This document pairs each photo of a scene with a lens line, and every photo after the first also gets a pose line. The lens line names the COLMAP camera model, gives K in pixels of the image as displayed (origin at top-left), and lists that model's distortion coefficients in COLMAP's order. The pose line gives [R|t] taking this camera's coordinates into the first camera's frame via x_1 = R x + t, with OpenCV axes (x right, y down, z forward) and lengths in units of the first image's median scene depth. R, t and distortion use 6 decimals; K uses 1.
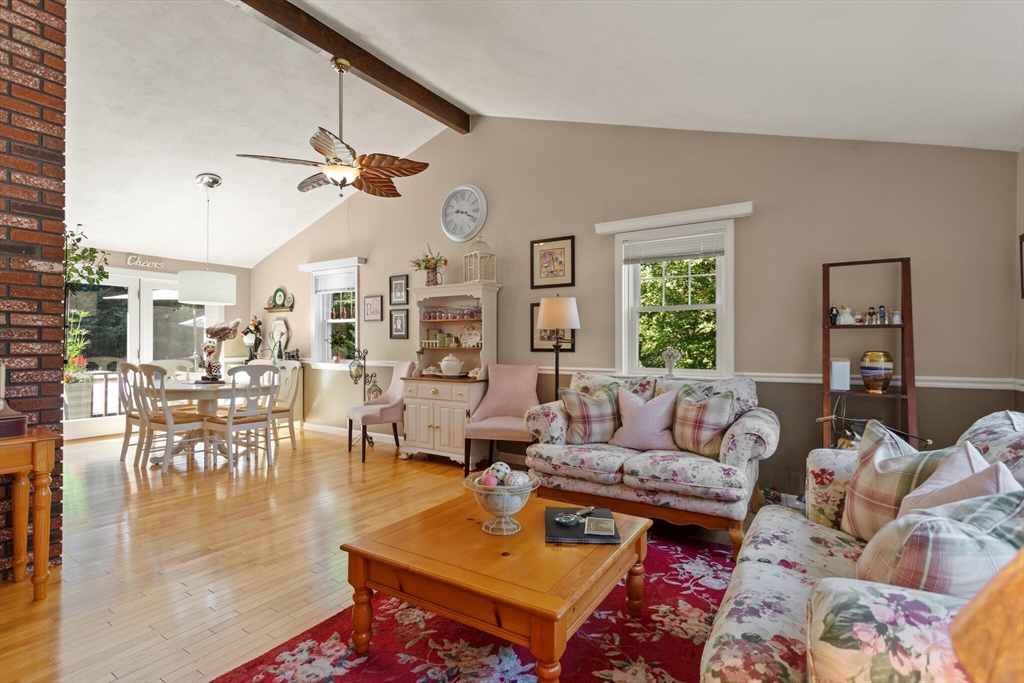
lens RADIAL K [[492.0, 0, 505.6], [0, 492.0, 347.7], [0, 0, 1]] dist [-0.005434, 0.003020]
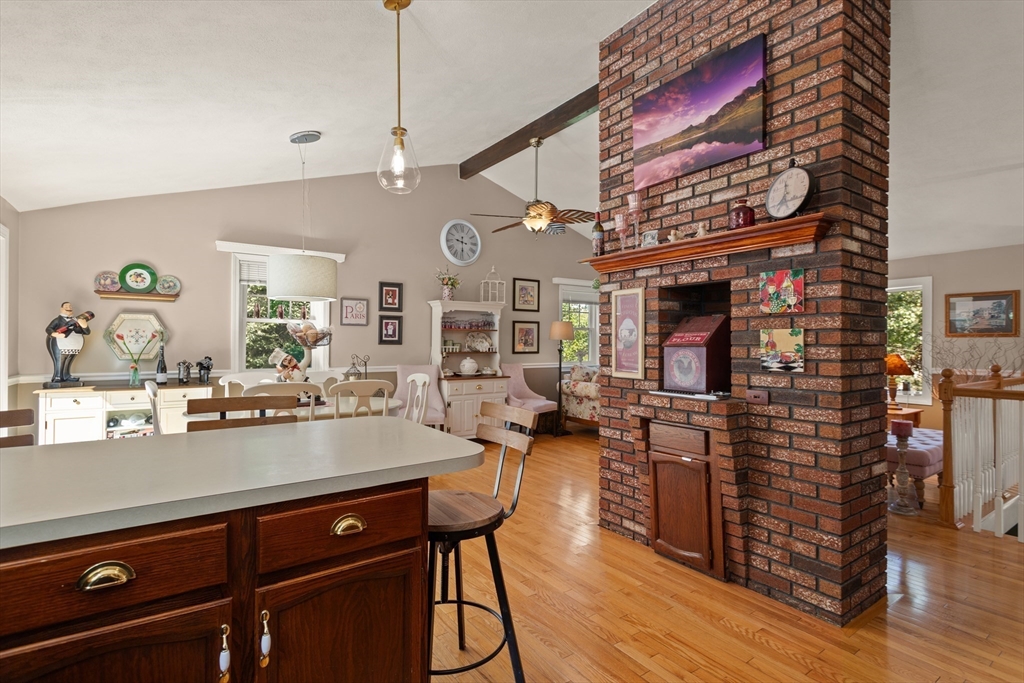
lens RADIAL K [[492.0, 0, 501.8], [0, 492.0, 337.2], [0, 0, 1]] dist [-0.005434, 0.003020]
pose [[0.382781, 0.009601, 0.923789, -1.172018], [0.001108, 0.999941, -0.010852, -0.023206], [-0.923838, 0.005178, 0.382748, 0.430133]]
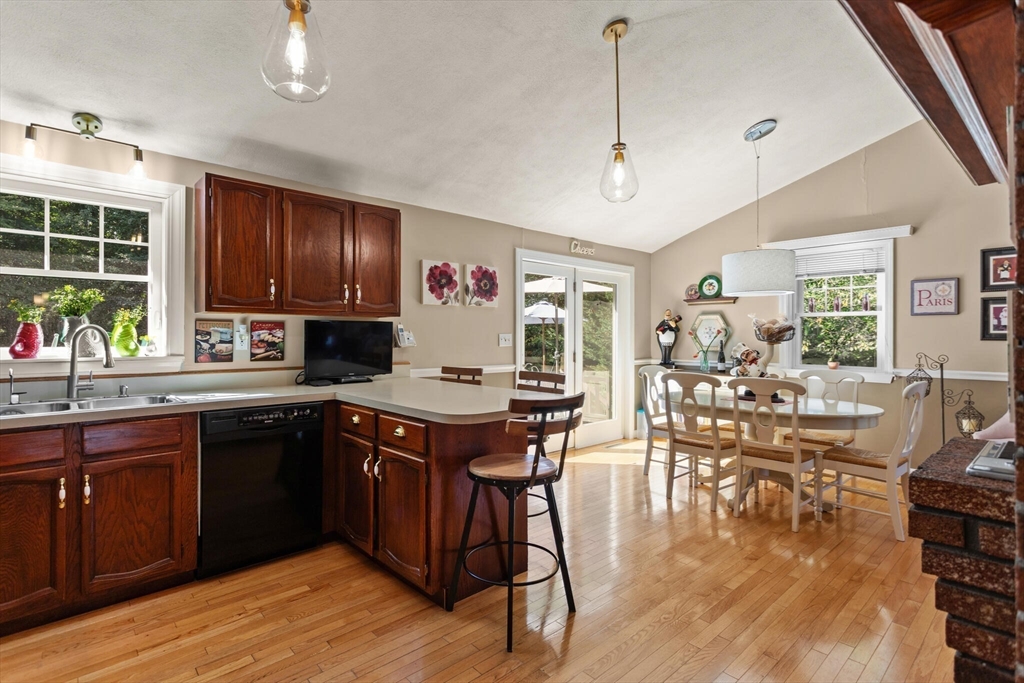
lens RADIAL K [[492.0, 0, 506.7], [0, 492.0, 337.0], [0, 0, 1]] dist [-0.005434, 0.003020]
pose [[0.965472, -0.001504, -0.260503, -0.773087], [0.000885, 0.999996, -0.002495, -0.023055], [0.260506, 0.002178, 0.965470, 0.177652]]
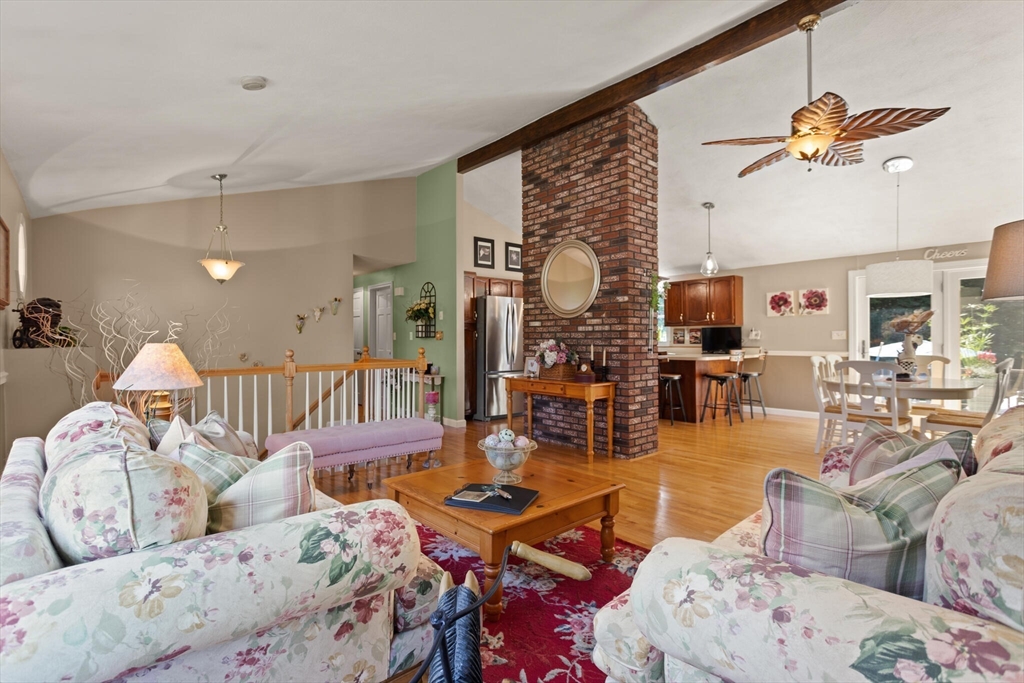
lens RADIAL K [[492.0, 0, 512.1], [0, 492.0, 345.0], [0, 0, 1]] dist [-0.005434, 0.003020]
pose [[-0.262694, 0.005160, -0.964865, 0.492762], [-0.002613, 0.999978, 0.006059, 0.000634], [0.964876, 0.004113, -0.262675, 0.537771]]
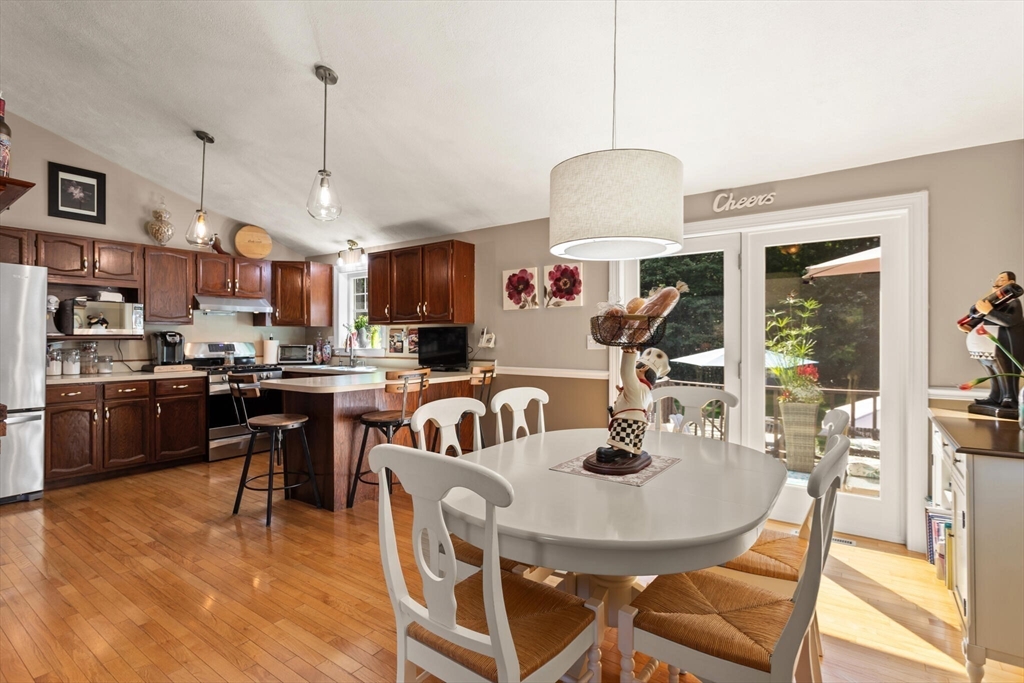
lens RADIAL K [[492.0, 0, 523.1], [0, 492.0, 338.6], [0, 0, 1]] dist [-0.005434, 0.003020]
pose [[-0.029048, -0.007675, -0.999549, -0.226448], [-0.006800, 0.999949, -0.007480, -0.019087], [0.999555, 0.006580, -0.029098, 0.942311]]
